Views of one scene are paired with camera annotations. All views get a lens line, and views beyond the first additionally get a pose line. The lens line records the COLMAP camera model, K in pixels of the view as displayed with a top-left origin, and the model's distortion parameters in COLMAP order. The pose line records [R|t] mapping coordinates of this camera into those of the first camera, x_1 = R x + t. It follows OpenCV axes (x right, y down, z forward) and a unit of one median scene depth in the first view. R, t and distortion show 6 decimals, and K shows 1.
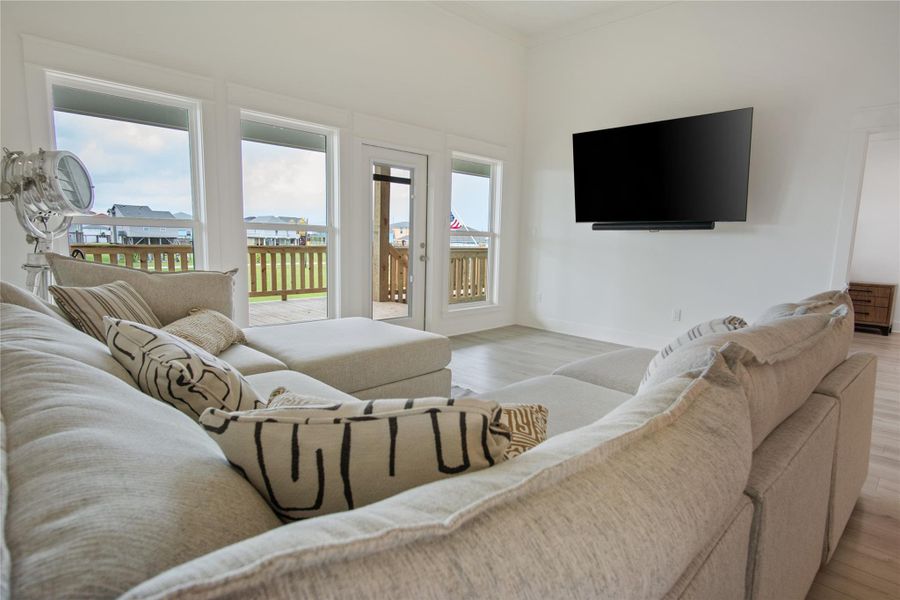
lens RADIAL K [[480.4, 0, 450.0], [0, 480.4, 300.0], [0, 0, 1]] dist [0.001752, 0.000247]
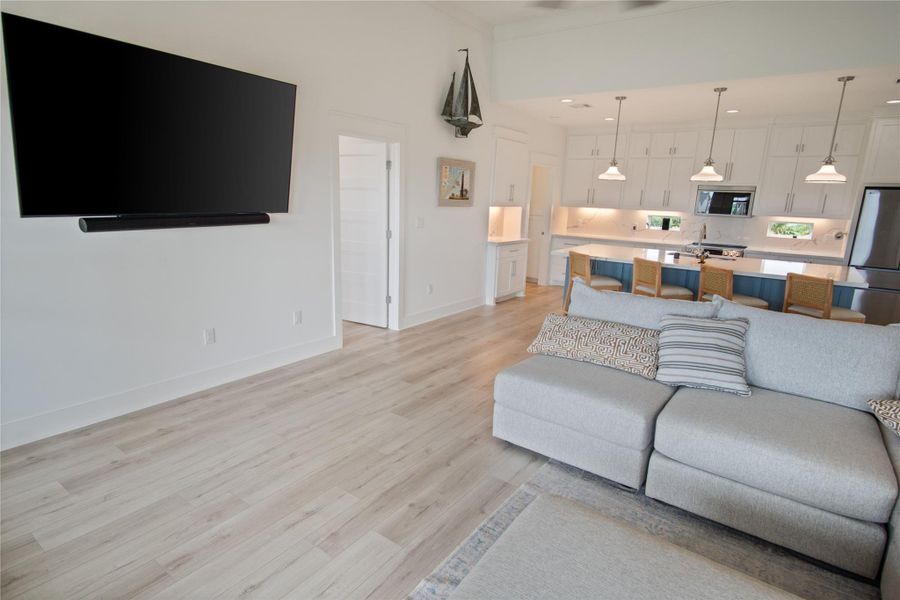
lens RADIAL K [[480.4, 0, 450.0], [0, 480.4, 300.0], [0, 0, 1]] dist [0.001752, 0.000247]
pose [[-0.166576, -0.243150, 0.955579, -0.457037], [0.085621, 0.961891, 0.259681, -0.288199], [-0.982304, 0.125074, -0.139409, 1.140227]]
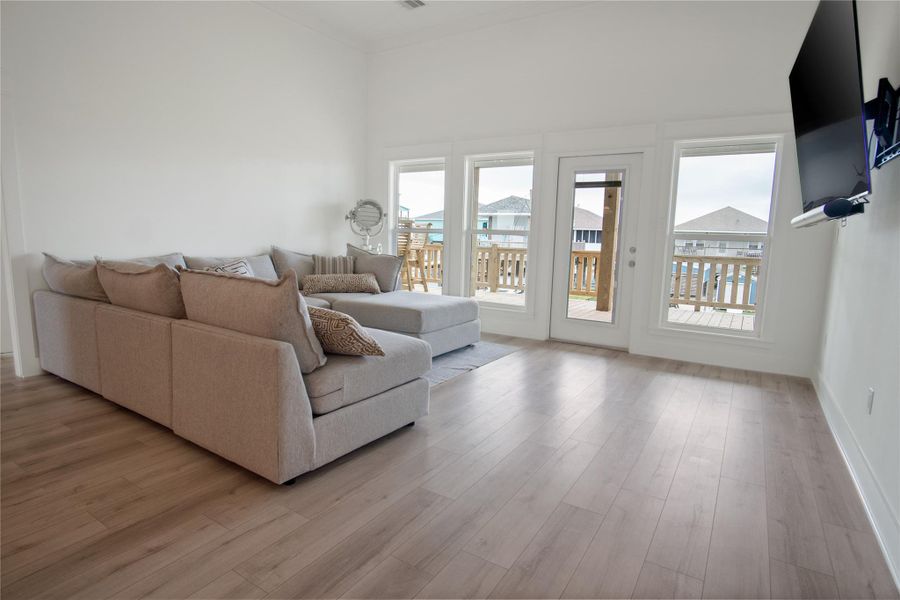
lens RADIAL K [[480.4, 0, 450.0], [0, 480.4, 300.0], [0, 0, 1]] dist [0.001752, 0.000247]
pose [[0.225342, 0.110088, -0.968040, 1.282848], [-0.143573, 0.986500, 0.078766, -0.069603], [0.963643, 0.121236, 0.238105, 0.747449]]
